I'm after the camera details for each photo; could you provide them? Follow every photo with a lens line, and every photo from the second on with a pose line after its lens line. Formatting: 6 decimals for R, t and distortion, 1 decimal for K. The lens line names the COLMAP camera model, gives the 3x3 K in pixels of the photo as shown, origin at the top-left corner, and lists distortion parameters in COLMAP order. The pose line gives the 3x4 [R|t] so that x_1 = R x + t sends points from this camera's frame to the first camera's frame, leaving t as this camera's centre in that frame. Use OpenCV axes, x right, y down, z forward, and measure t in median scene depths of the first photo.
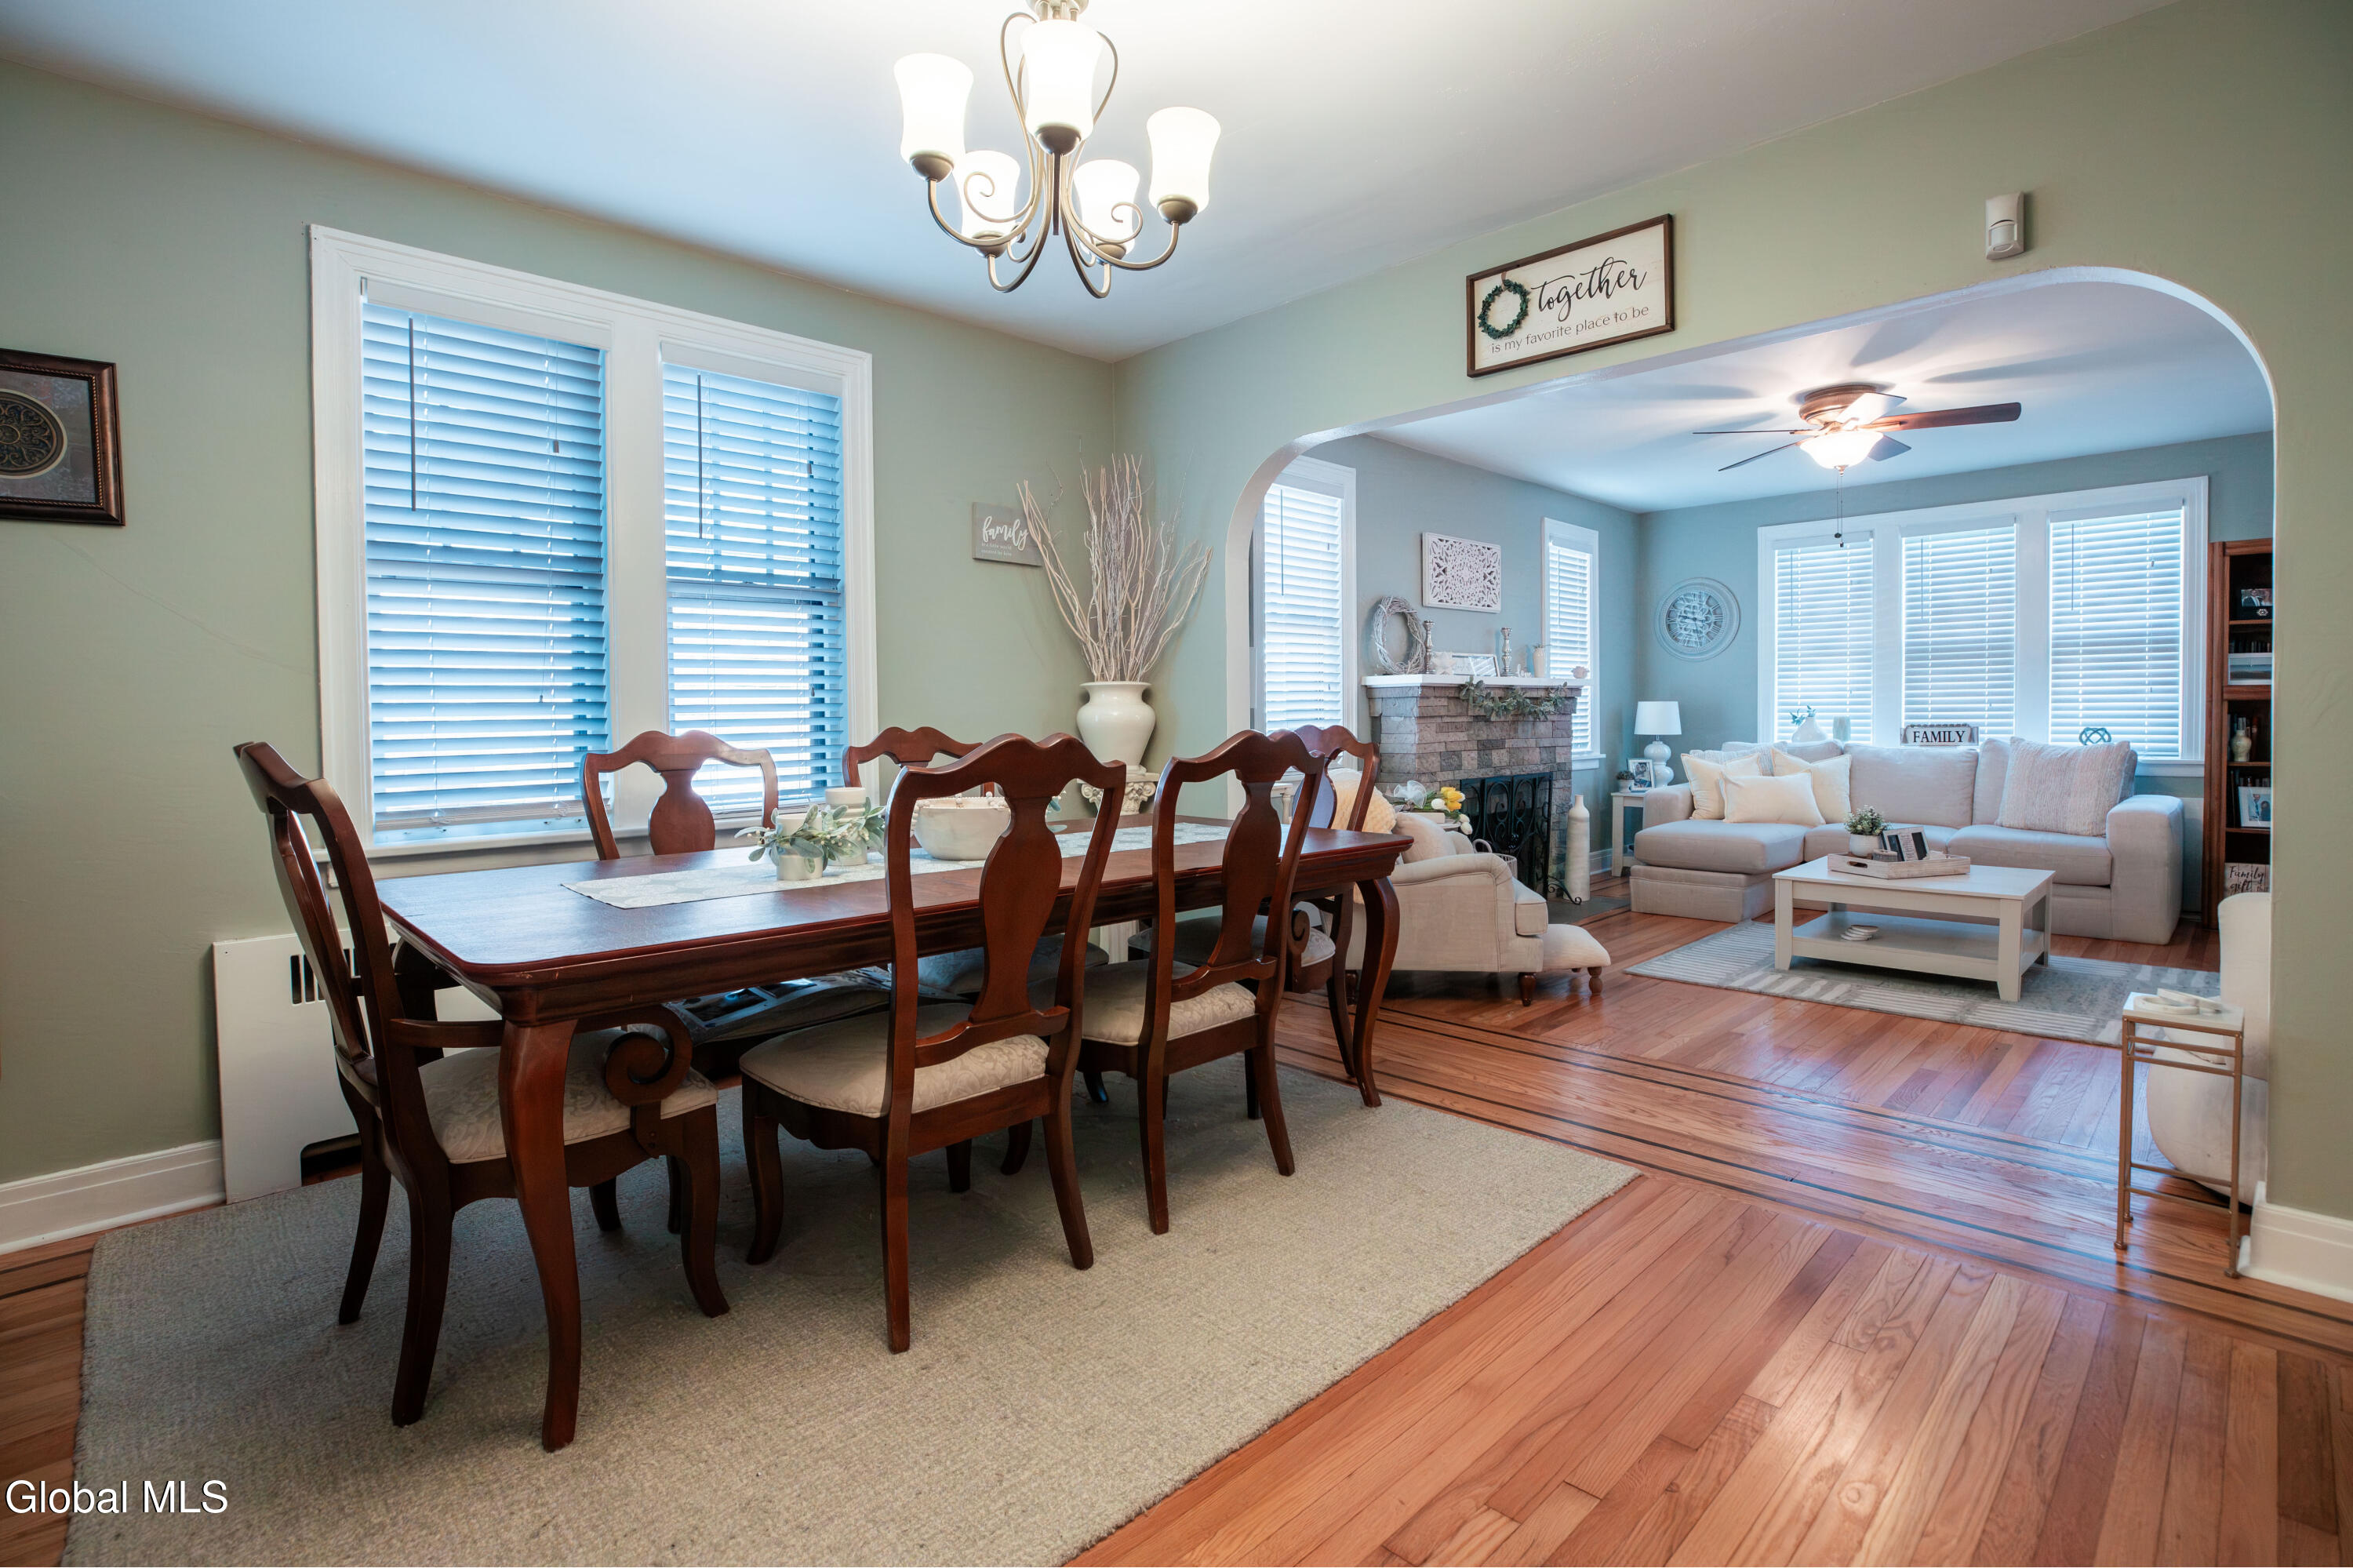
lens RADIAL K [[1122.7, 0, 1196.7], [0, 1122.7, 752.5], [0, 0, 1]] dist [-0.001824, 0.001299]
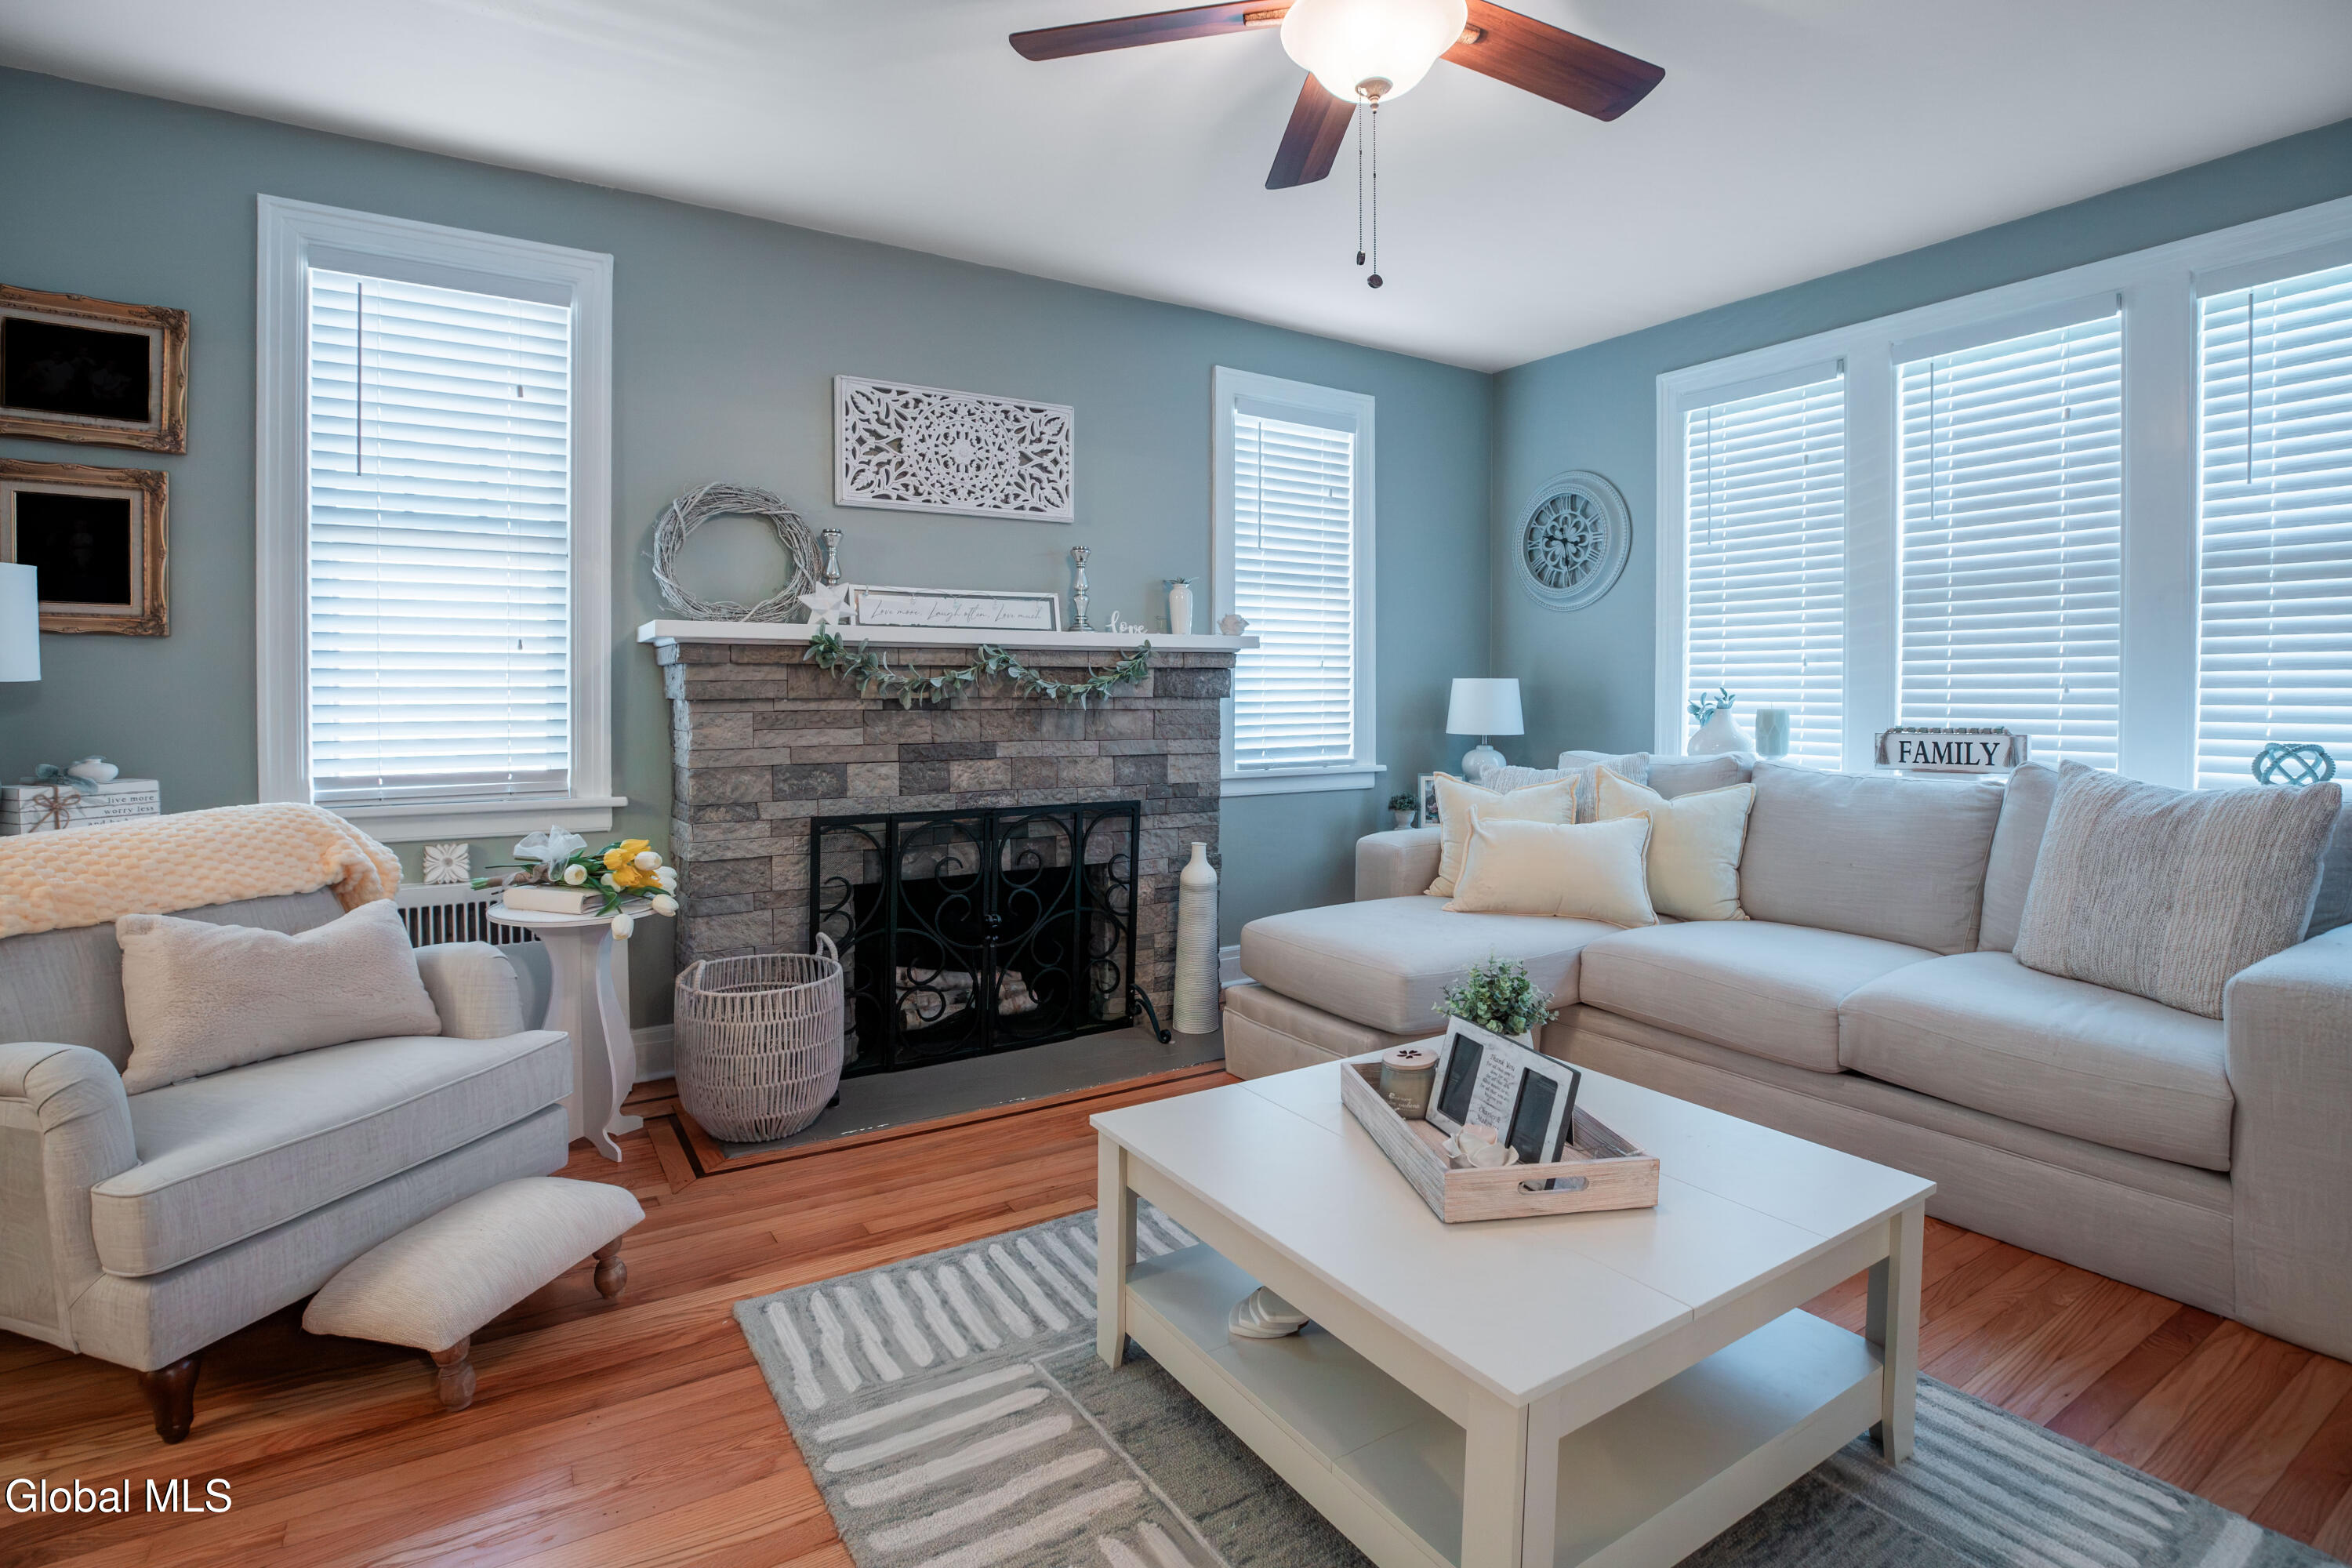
lens RADIAL K [[1122.2, 0, 1166.9], [0, 1122.2, 699.8], [0, 0, 1]] dist [-0.001824, 0.001299]
pose [[0.970520, 0.012891, -0.240676, 0.461784], [-0.019314, 0.999517, -0.024349, -0.019546], [0.240246, 0.028280, 0.970300, 0.453514]]
